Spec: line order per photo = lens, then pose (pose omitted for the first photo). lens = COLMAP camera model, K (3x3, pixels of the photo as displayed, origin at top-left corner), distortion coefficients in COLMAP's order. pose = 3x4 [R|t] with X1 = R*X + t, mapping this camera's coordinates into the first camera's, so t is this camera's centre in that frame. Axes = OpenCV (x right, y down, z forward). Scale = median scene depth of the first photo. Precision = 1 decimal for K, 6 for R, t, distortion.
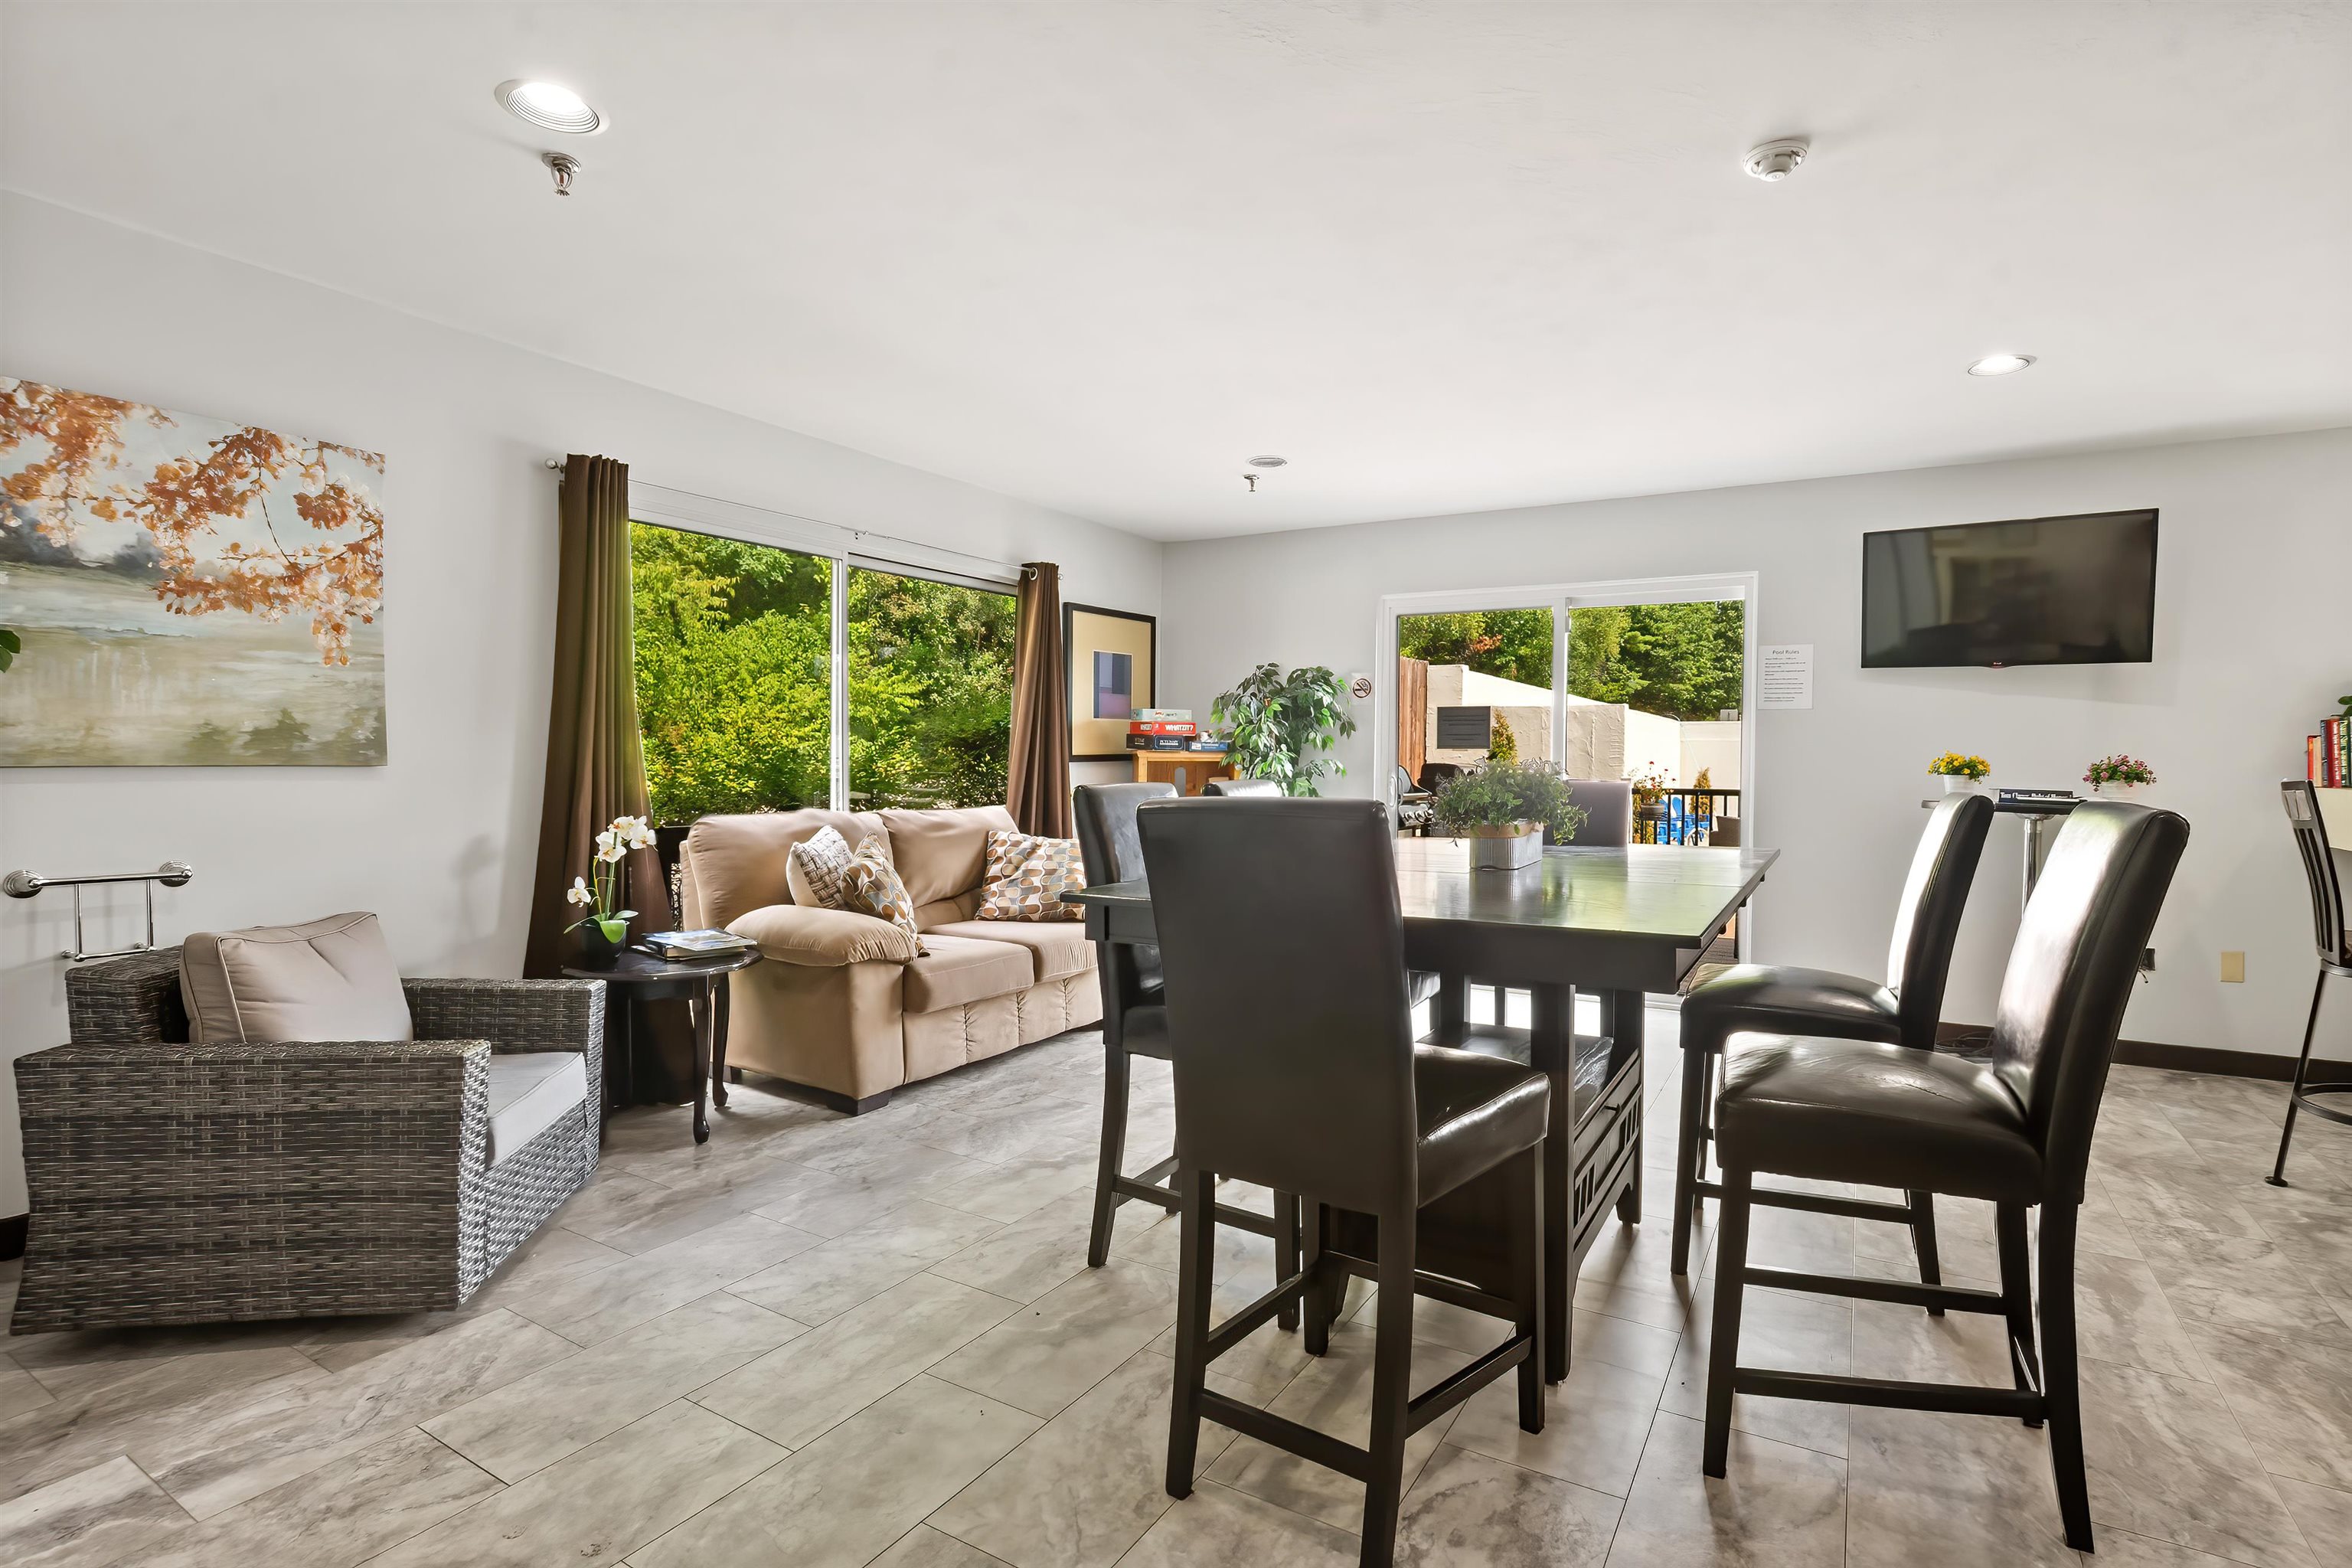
lens RADIAL K [[1132.7, 0, 1214.4], [0, 1132.7, 788.4], [0, 0, 1]] dist [-0.028152, 0.006067]
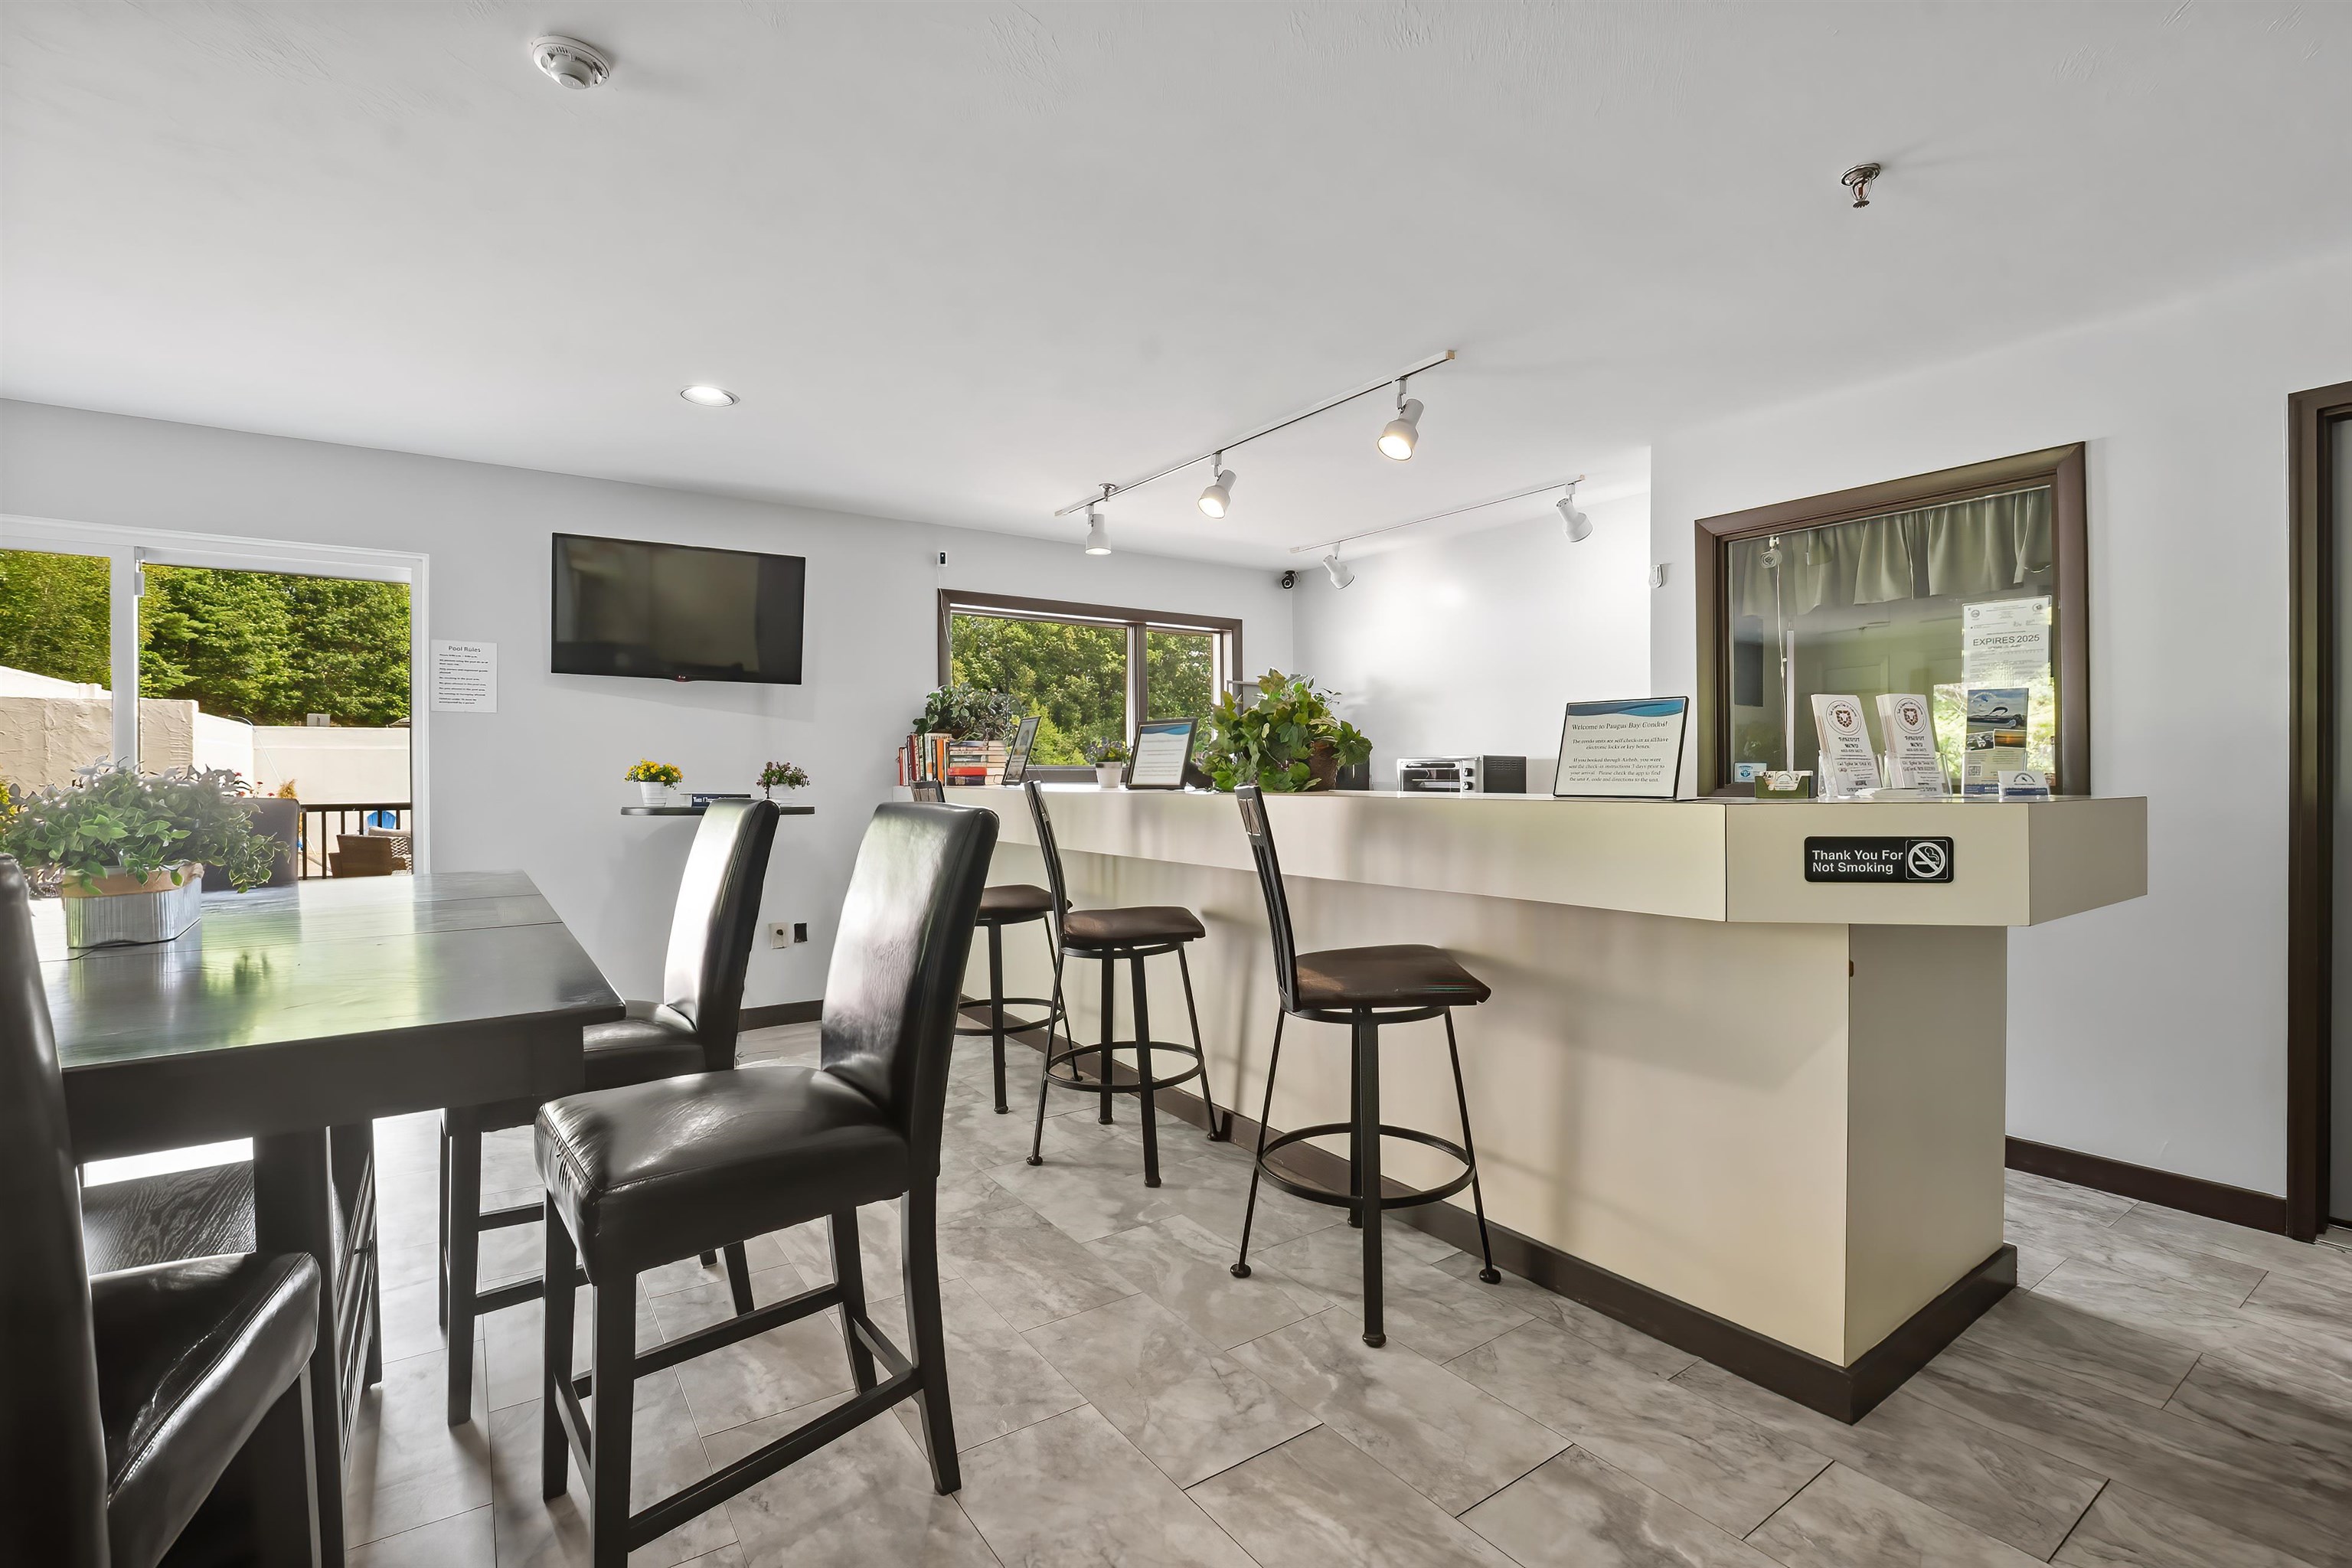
lens RADIAL K [[1060.5, 0, 1223.9], [0, 1060.5, 777.8], [0, 0, 1]] dist [-0.027552, 0.000912]
pose [[0.404231, -0.013773, 0.914553, -0.017693], [0.029084, 0.999575, 0.002199, -0.002951], [-0.914194, 0.025710, 0.404460, 0.152621]]
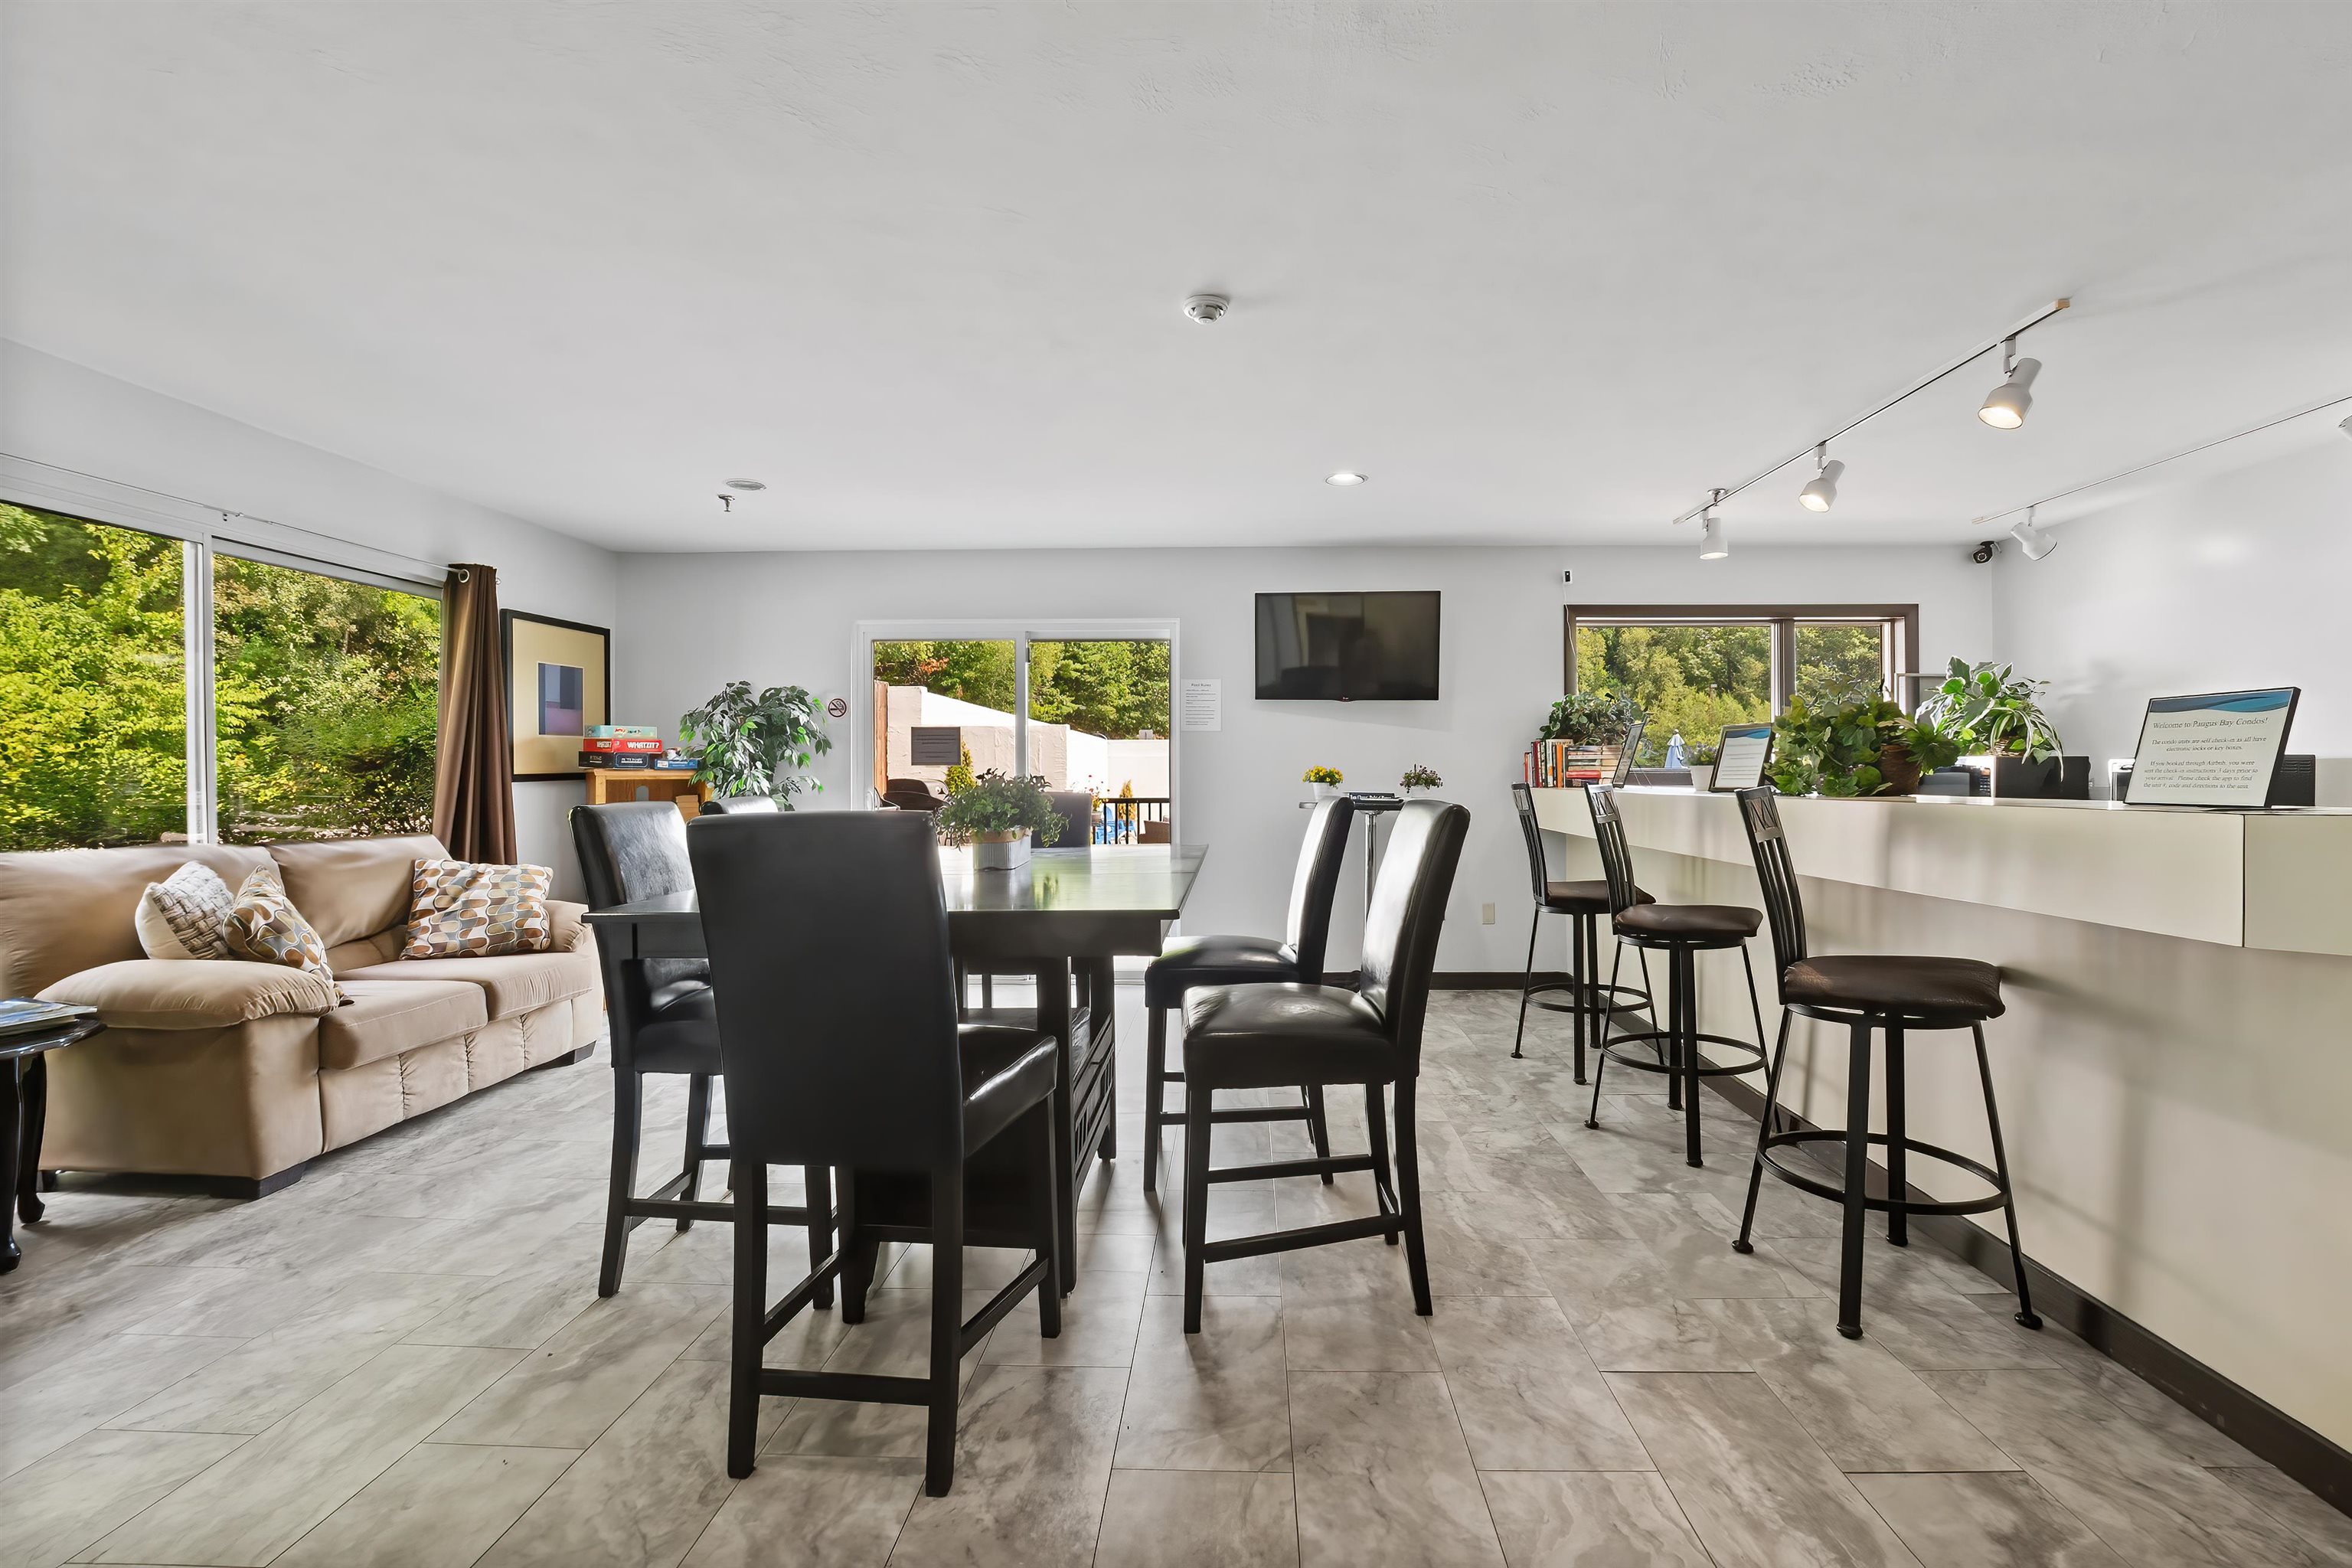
lens RADIAL K [[1062.8, 0, 1223.3], [0, 1062.8, 786.8], [0, 0, 1]] dist [-0.030374, 0.005282]
pose [[0.875635, -0.015059, 0.482738, -0.050076], [0.021669, 0.999732, -0.008118, 0.000399], [-0.482487, 0.017569, 0.875727, -0.045435]]
